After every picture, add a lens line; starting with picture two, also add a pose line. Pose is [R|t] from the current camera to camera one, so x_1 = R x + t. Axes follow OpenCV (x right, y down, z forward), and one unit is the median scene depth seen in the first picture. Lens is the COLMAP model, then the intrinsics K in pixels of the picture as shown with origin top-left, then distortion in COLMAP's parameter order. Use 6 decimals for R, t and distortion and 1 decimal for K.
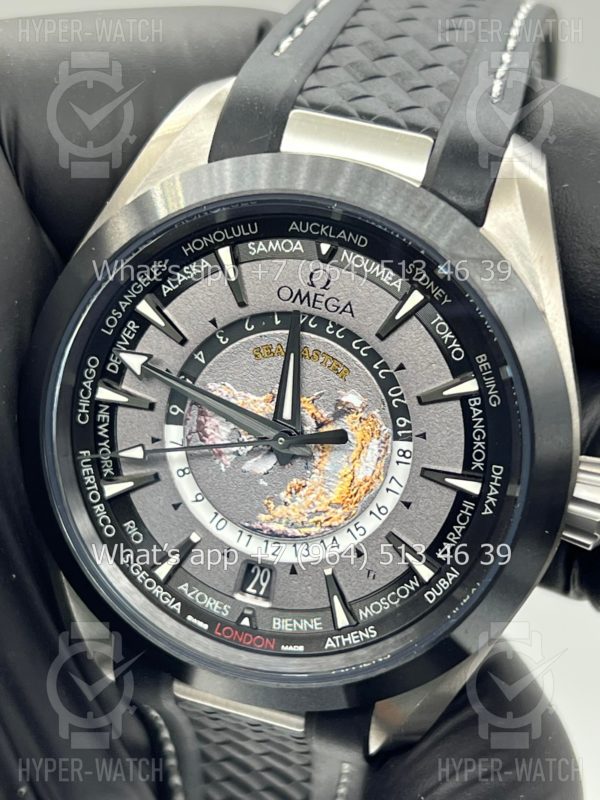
lens RADIAL K [[1895.8, 0, 294.2], [0, 1895.8, 402.0], [0, 0, 1]] dist [0.315608, 0.000000]
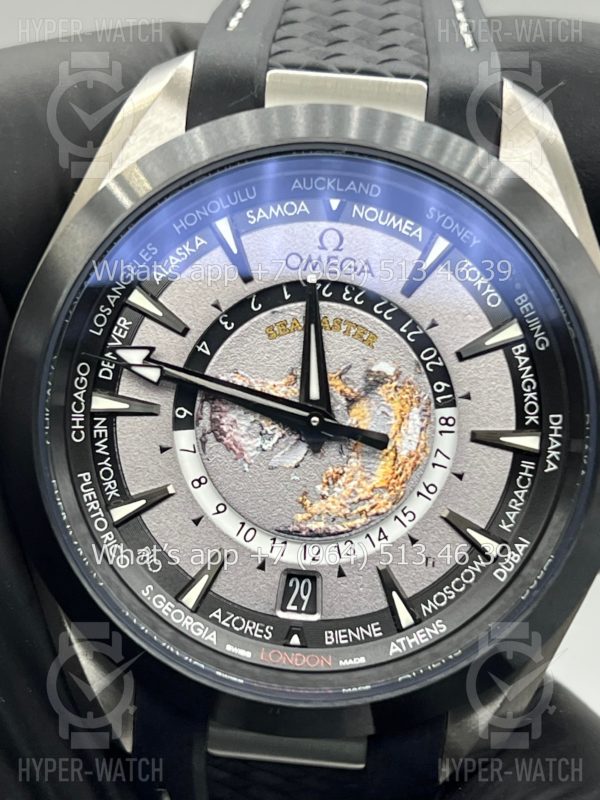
lens RADIAL K [[1895.8, 0, 298.8], [0, 1895.8, 403.0], [0, 0, 1]] dist [0.315608, 0.000000]
pose [[0.973135, -0.117443, 0.198026, -0.186832], [0.148428, 0.977534, -0.149653, 0.142143], [-0.176002, 0.175025, 0.968705, 0.134826]]
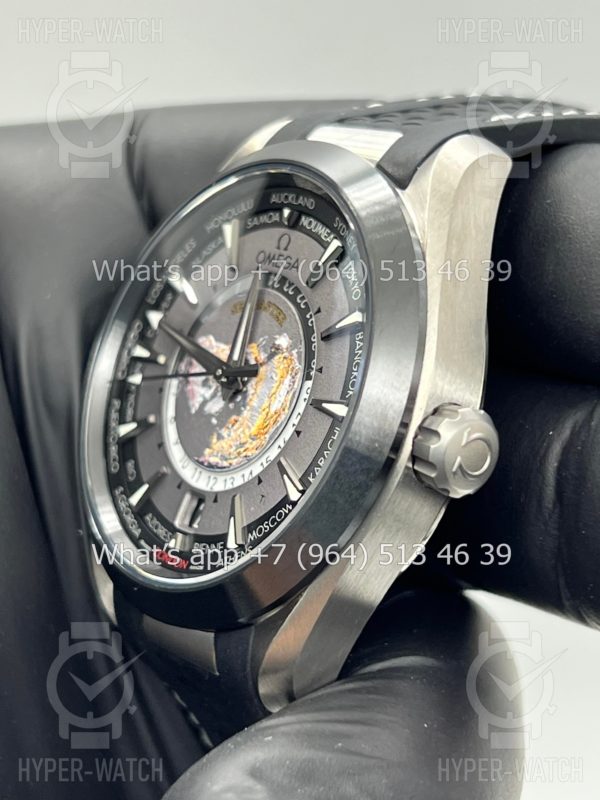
lens RADIAL K [[1895.8, 0, 296.2], [0, 1895.8, 400.1], [0, 0, 1]] dist [0.315608, 0.000000]
pose [[0.799462, 0.035758, -0.599652, 0.690542], [-0.277959, 0.906957, -0.316495, 0.371154], [0.532541, 0.419704, 0.735016, 0.205210]]
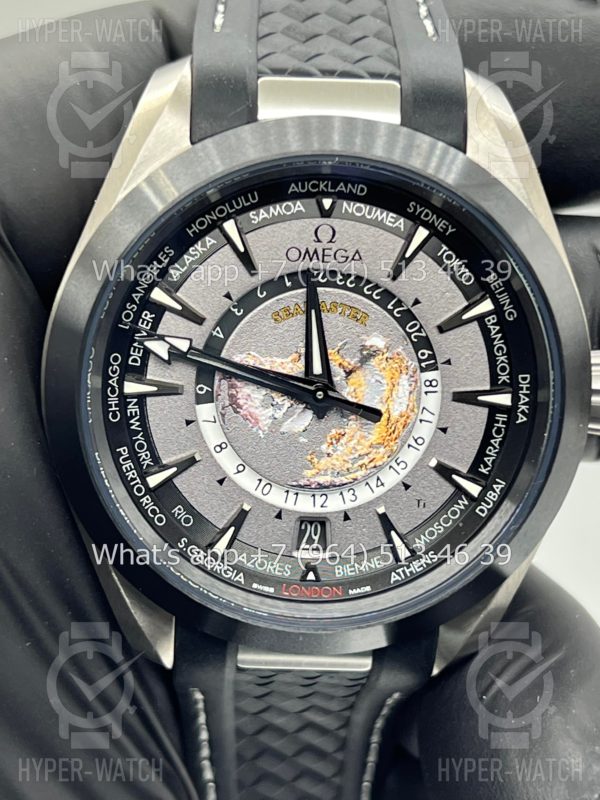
lens RADIAL K [[1895.8, 0, 297.1], [0, 1895.8, 395.8], [0, 0, 1]] dist [0.315608, 0.000000]
pose [[0.949834, -0.205595, 0.235684, -0.258481], [0.206234, 0.978251, 0.022214, -0.004482], [-0.235125, 0.027507, 0.971576, -0.000953]]
